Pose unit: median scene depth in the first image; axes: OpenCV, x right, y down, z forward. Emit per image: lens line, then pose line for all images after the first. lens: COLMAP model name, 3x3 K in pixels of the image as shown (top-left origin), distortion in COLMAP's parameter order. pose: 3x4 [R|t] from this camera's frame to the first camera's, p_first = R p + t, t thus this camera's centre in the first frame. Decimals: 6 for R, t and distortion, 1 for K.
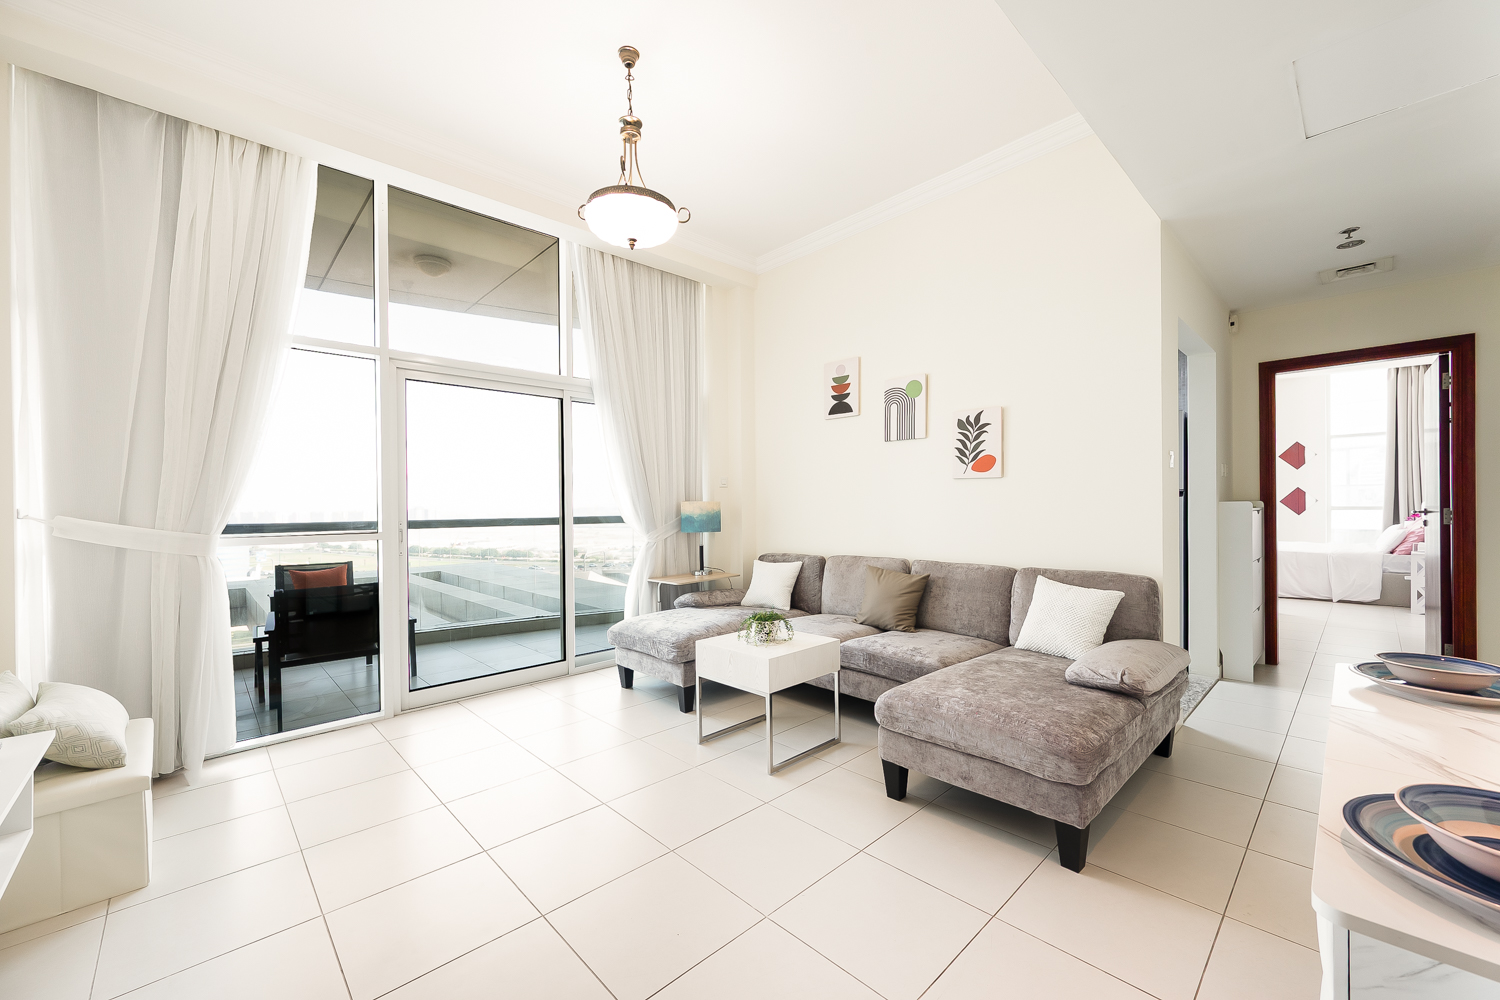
lens RADIAL K [[592.3, 0, 760.8], [0, 592.3, 505.3], [0, 0, 1]] dist [0.012391, -0.001017]
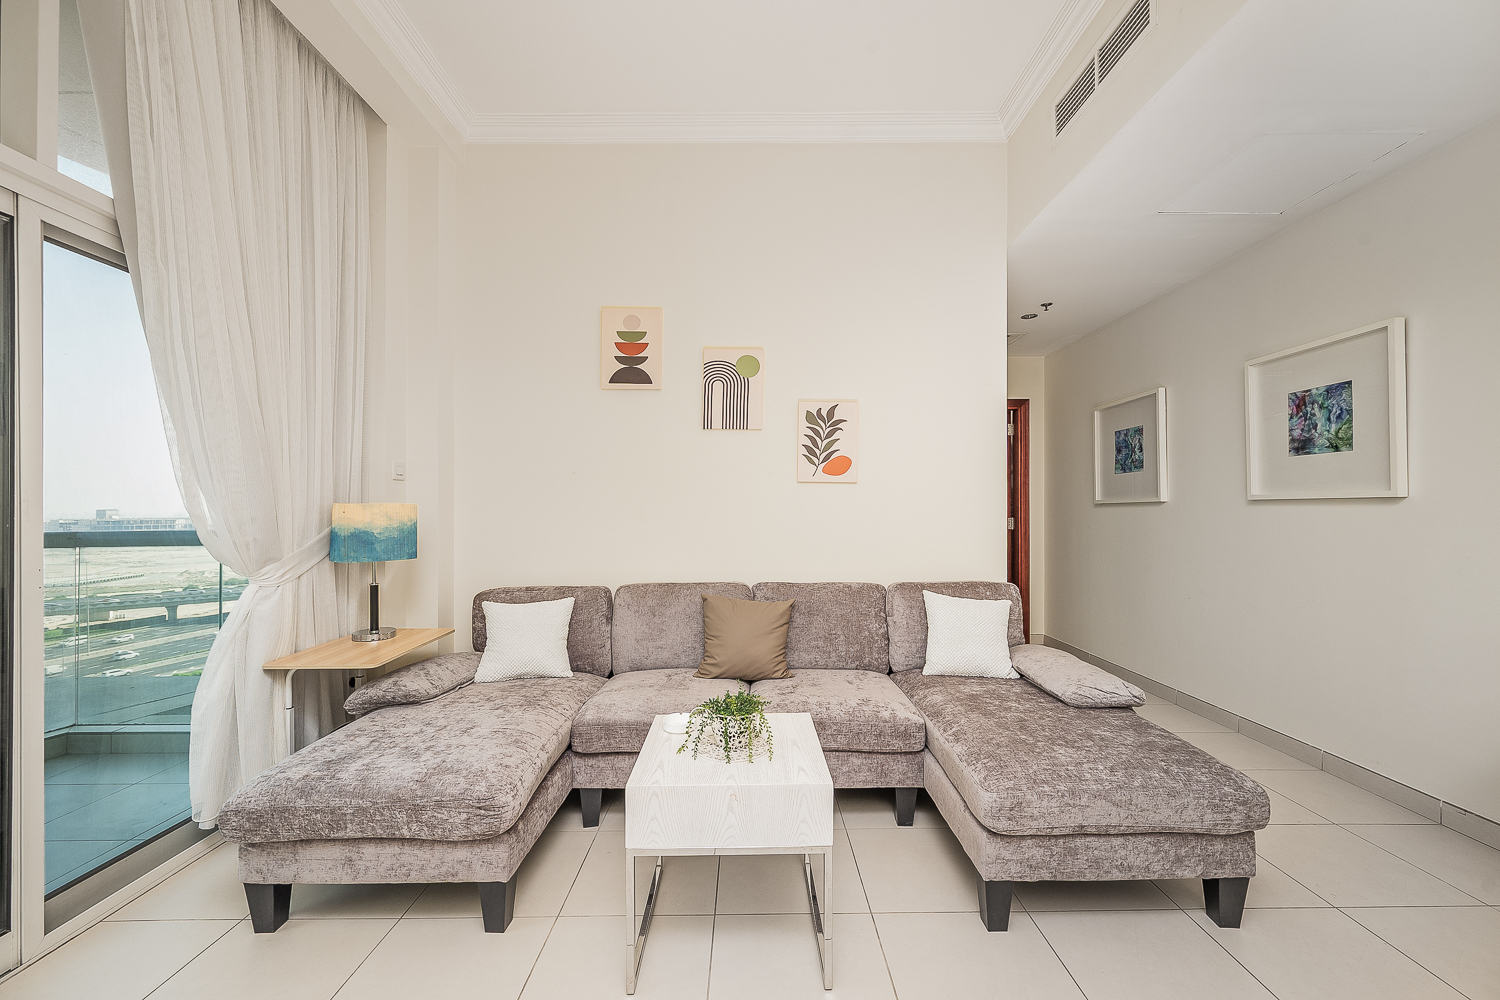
lens RADIAL K [[592.3, 0, 742.1], [0, 592.3, 509.7], [0, 0, 1]] dist [0.012391, -0.001017]
pose [[0.692565, 0.013487, 0.721229, -0.315452], [-0.004828, 0.999889, -0.014062, 0.006144], [-0.721339, 0.006257, 0.692554, 0.461450]]
